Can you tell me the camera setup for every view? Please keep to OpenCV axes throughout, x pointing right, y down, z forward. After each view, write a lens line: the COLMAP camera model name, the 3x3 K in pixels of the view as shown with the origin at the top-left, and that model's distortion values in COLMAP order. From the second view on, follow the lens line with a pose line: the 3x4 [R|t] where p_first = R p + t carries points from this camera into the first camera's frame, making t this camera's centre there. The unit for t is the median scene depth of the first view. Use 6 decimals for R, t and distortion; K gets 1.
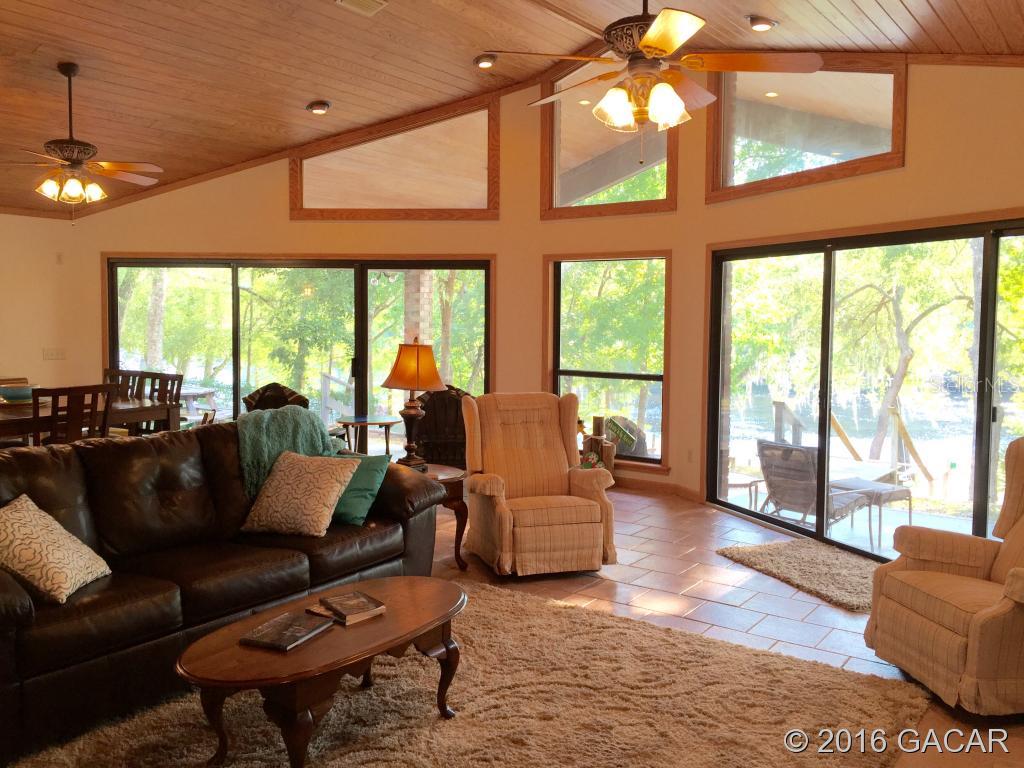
lens RADIAL K [[869.0, 0, 509.5], [0, 869.0, 374.8], [0, 0, 1]] dist [0.063459, -0.066478]
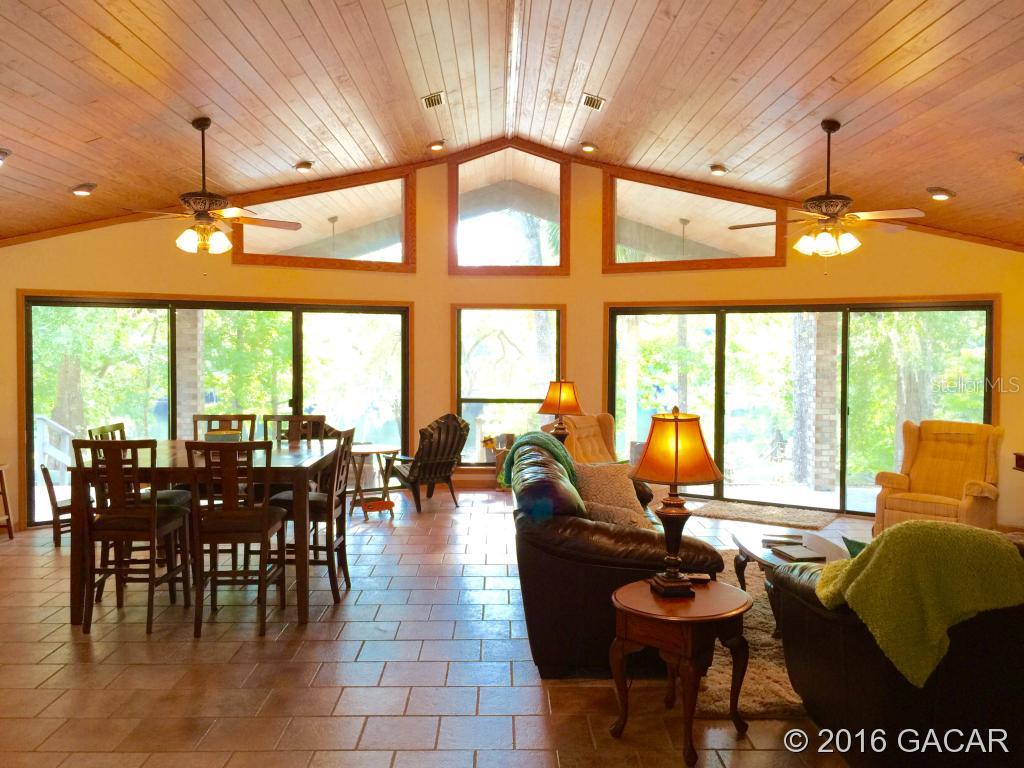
lens RADIAL K [[869.0, 0, 510.8], [0, 869.0, 372.8], [0, 0, 1]] dist [0.063459, -0.066478]
pose [[0.803155, -0.024632, 0.595261, -0.610511], [0.043668, 0.998891, -0.017586, -0.017419], [-0.594168, 0.040118, 0.803340, -0.013322]]
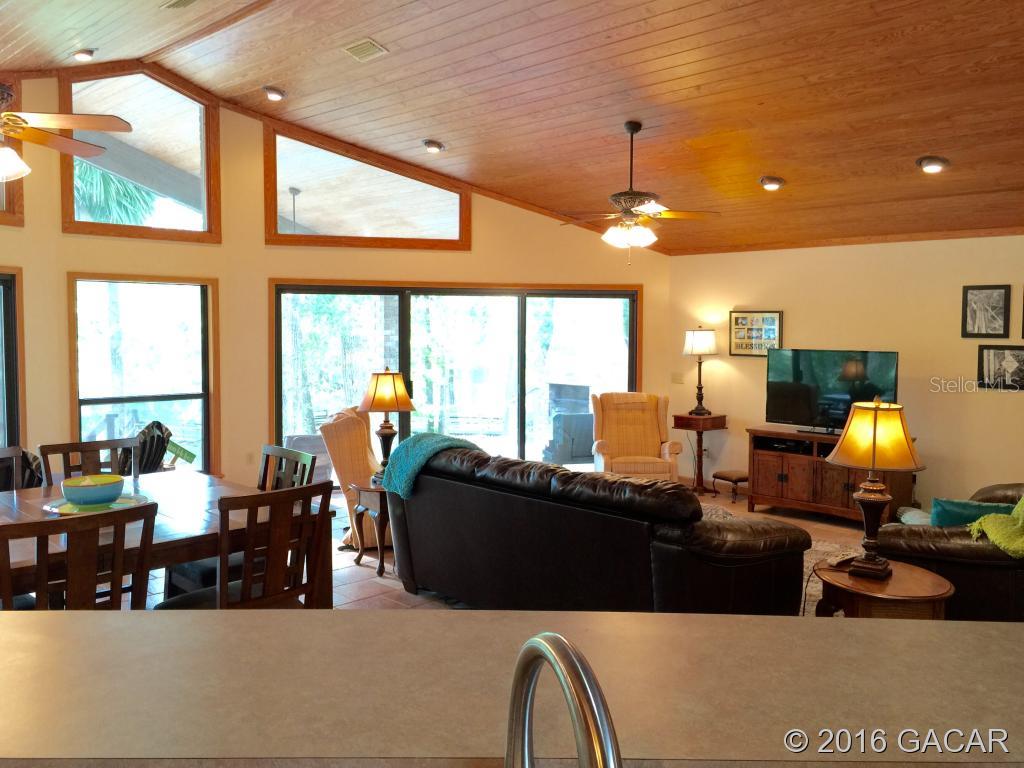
lens RADIAL K [[869.0, 0, 507.8], [0, 869.0, 379.0], [0, 0, 1]] dist [0.063459, -0.066478]
pose [[0.169404, -0.072236, 0.982896, -0.770764], [0.065132, 0.995951, 0.061970, -0.055144], [-0.983392, 0.053520, 0.173422, 0.406102]]
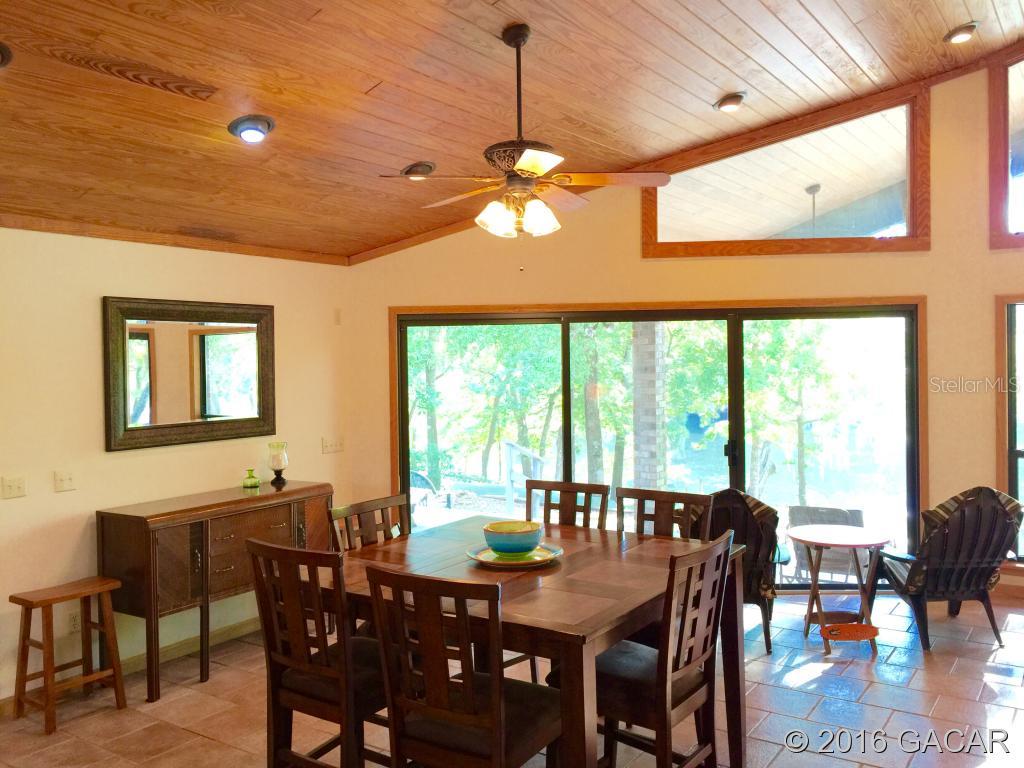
lens RADIAL K [[869.0, 0, 513.0], [0, 869.0, 369.8], [0, 0, 1]] dist [0.063459, -0.066478]
pose [[0.999369, -0.023821, 0.026356, -0.389134], [0.025204, 0.998252, -0.053449, -0.045188], [-0.025037, 0.054079, 0.998223, 0.266175]]
